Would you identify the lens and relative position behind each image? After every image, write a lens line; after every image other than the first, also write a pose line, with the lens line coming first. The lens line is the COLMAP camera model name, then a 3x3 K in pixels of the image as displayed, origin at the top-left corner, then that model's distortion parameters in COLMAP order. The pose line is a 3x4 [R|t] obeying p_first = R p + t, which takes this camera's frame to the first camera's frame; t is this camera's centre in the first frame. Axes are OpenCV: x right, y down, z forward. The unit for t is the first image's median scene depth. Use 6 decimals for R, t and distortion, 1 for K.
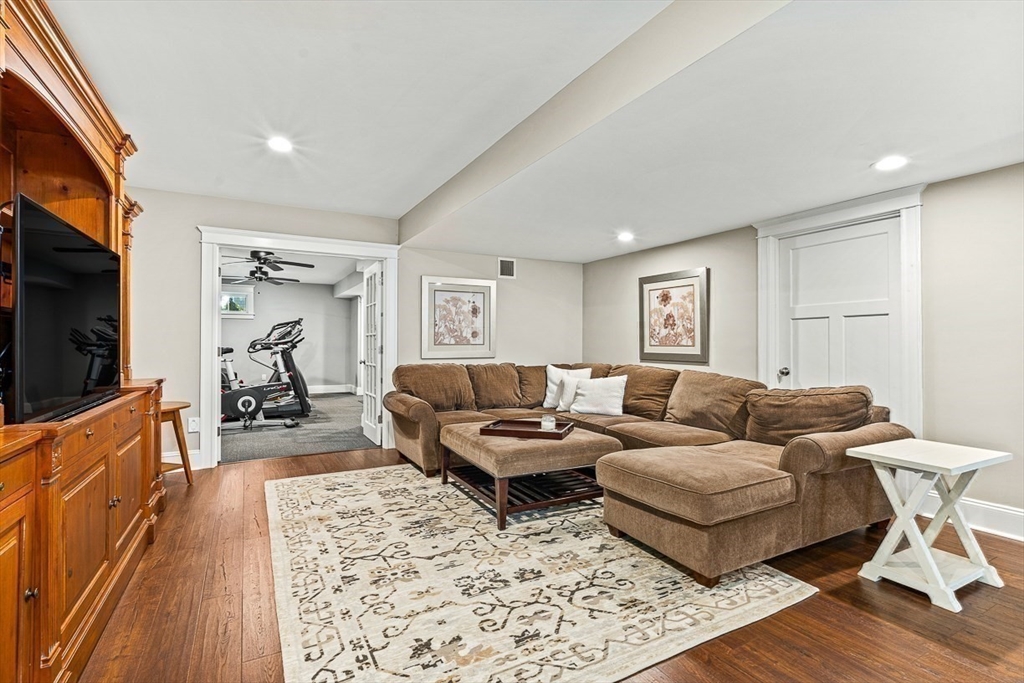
lens RADIAL K [[494.6, 0, 512.0], [0, 494.6, 343.4], [0, 0, 1]] dist [0.000104, 0.000007]
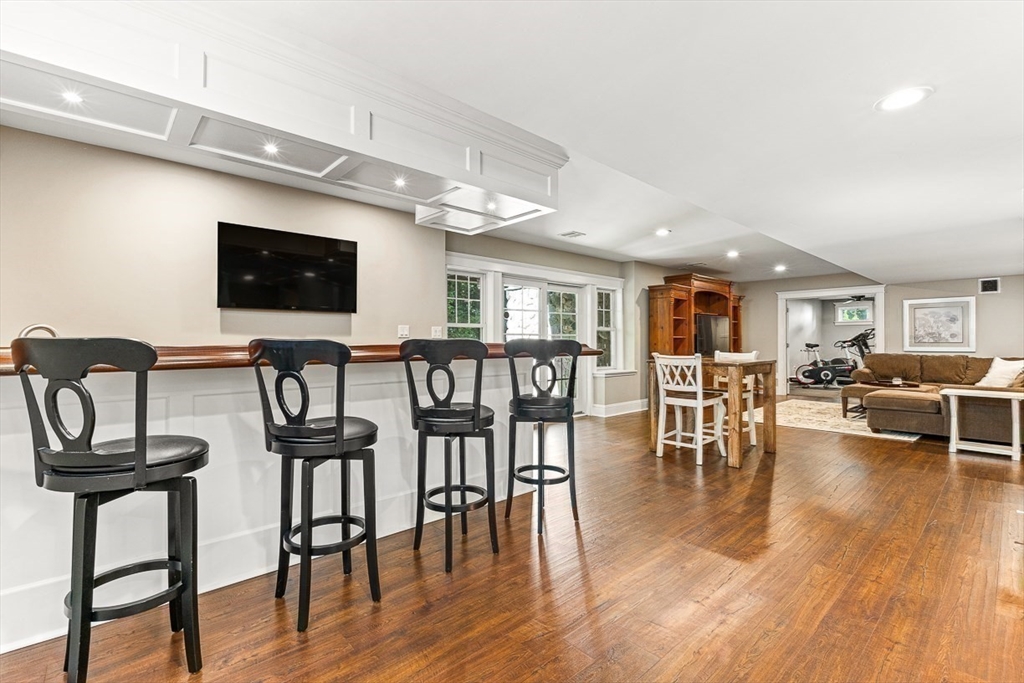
lens RADIAL K [[459.9, 0, 509.7], [0, 459.9, 336.5], [0, 0, 1]] dist [-0.005119, 0.000622]
pose [[0.241474, -0.012743, -0.970324, 0.894933], [0.007215, 0.999910, -0.011336, -0.009435], [0.970381, -0.004264, 0.241544, -0.580761]]
